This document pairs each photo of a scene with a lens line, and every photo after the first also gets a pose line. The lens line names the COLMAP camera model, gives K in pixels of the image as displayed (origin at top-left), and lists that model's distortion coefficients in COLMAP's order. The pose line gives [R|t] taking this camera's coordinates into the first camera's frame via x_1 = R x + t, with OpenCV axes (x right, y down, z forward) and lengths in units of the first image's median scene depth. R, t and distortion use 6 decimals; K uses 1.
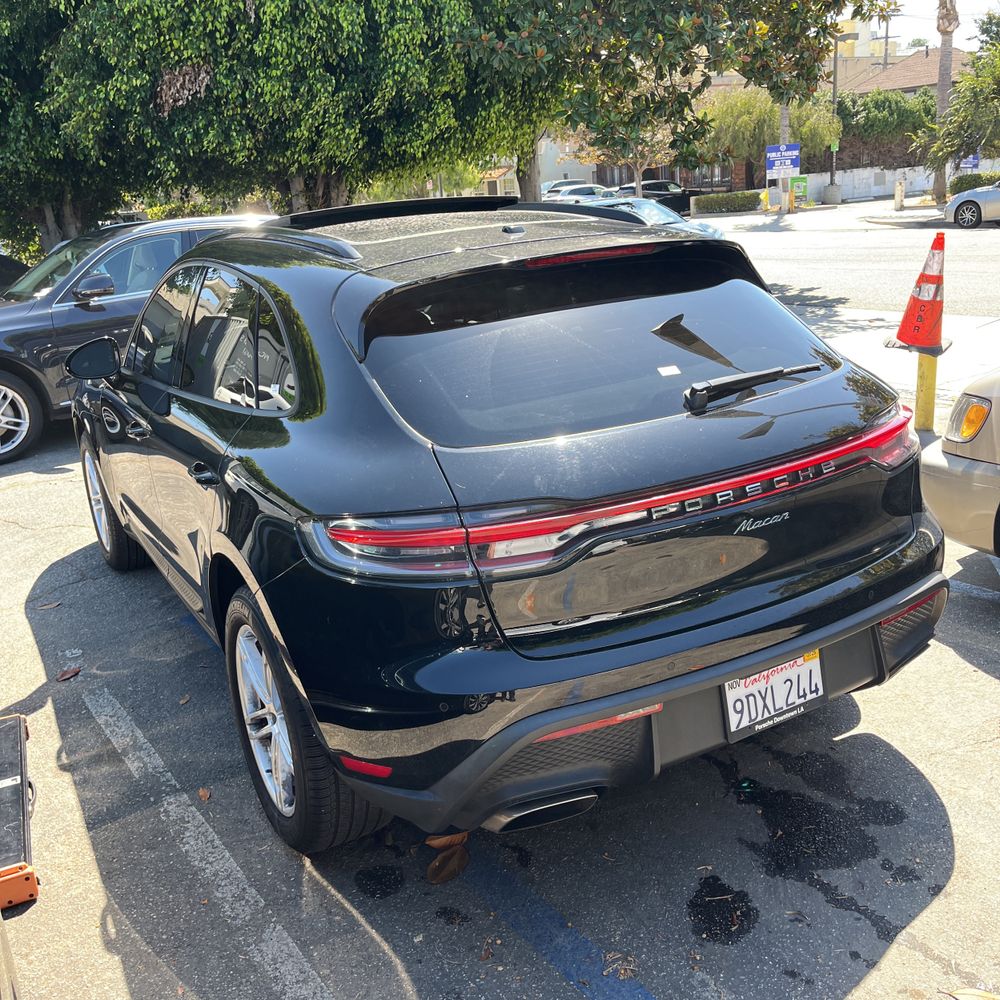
lens RADIAL K [[1007.3, 0, 500.0], [0, 1007.3, 500.0], [0, 0, 1]] dist [0.014983, 0.009255]
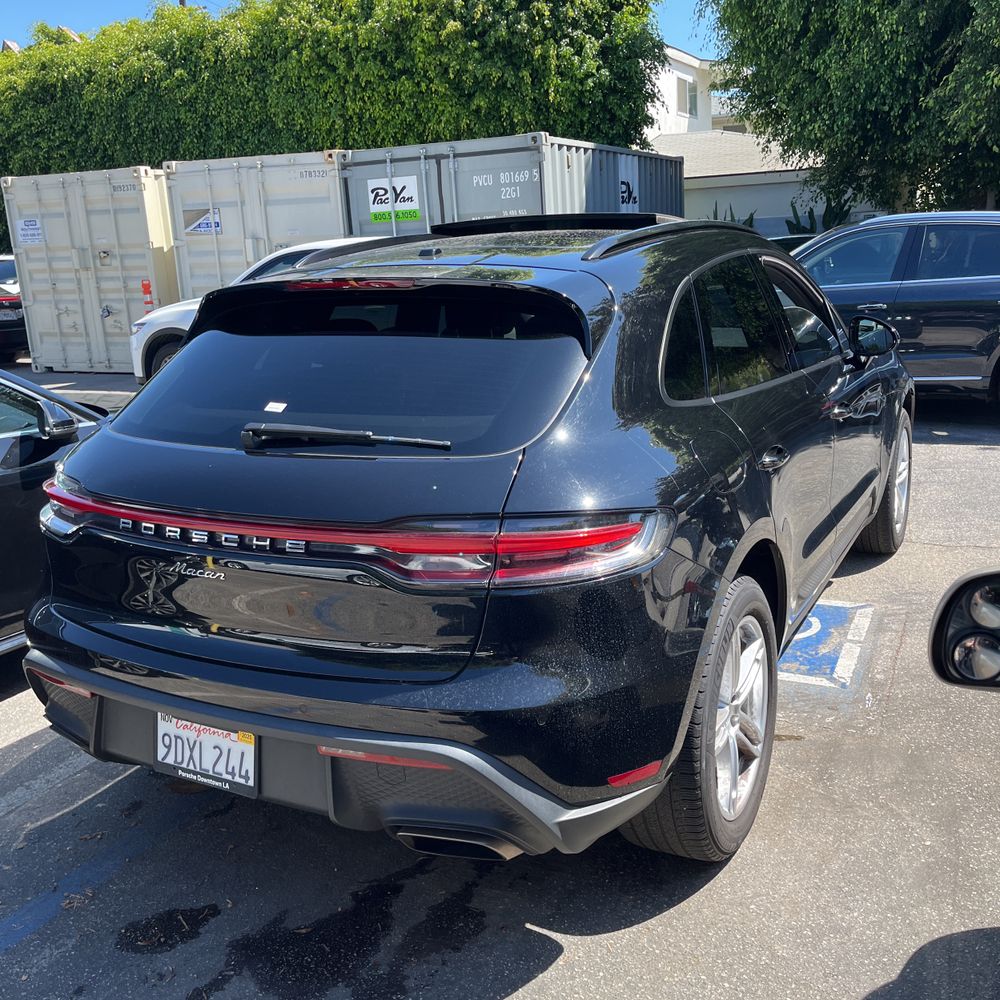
lens RADIAL K [[1015.9, 0, 517.2], [0, 1015.9, 492.6], [0, 0, 1]] dist [0.016889, -0.014976]
pose [[0.533966, 0.255408, -0.806007, 0.924486], [-0.245020, 0.959121, 0.141605, -0.205226], [0.809226, 0.121875, 0.574718, 0.526577]]
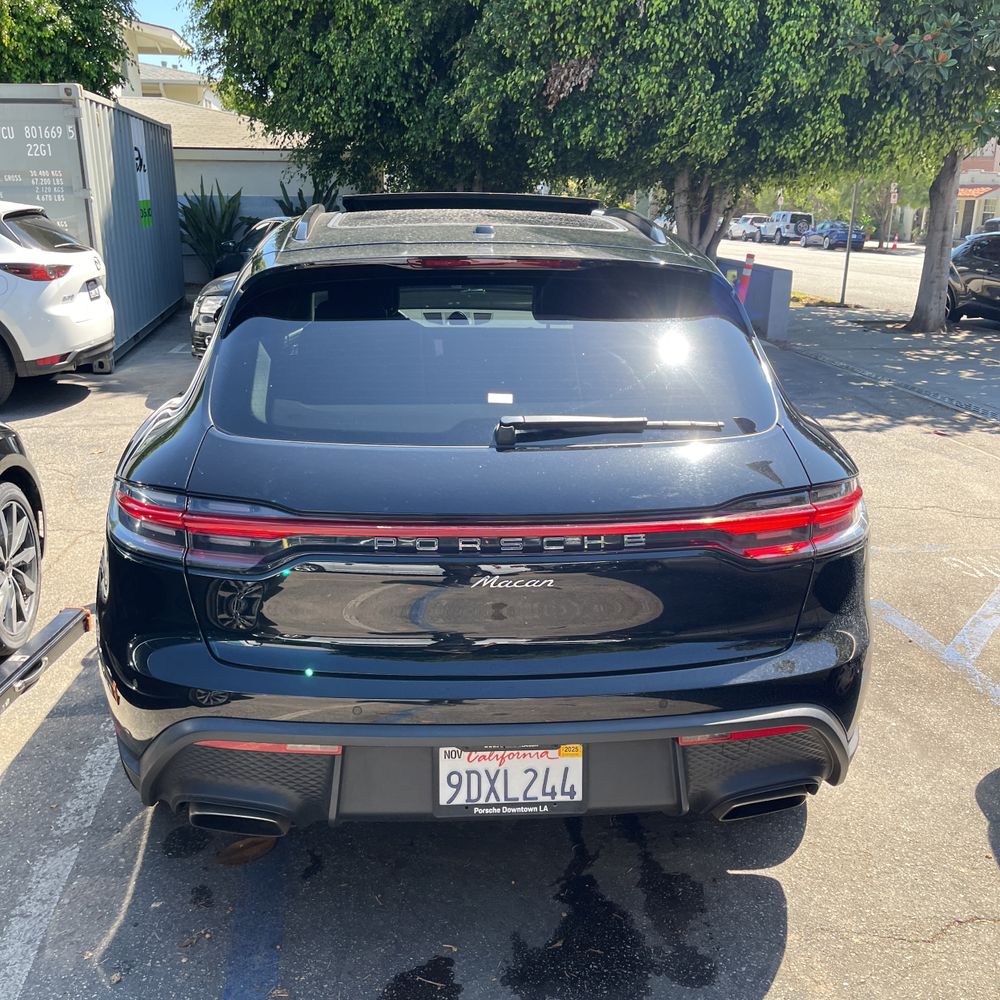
lens RADIAL K [[1009.9, 0, 498.9], [0, 1009.9, 507.5], [0, 0, 1]] dist [0.030719, -0.021894]
pose [[0.896972, 0.206256, -0.391023, 0.449120], [-0.204119, 0.977791, 0.047533, -0.063420], [0.392143, 0.037180, 0.919153, 0.145971]]
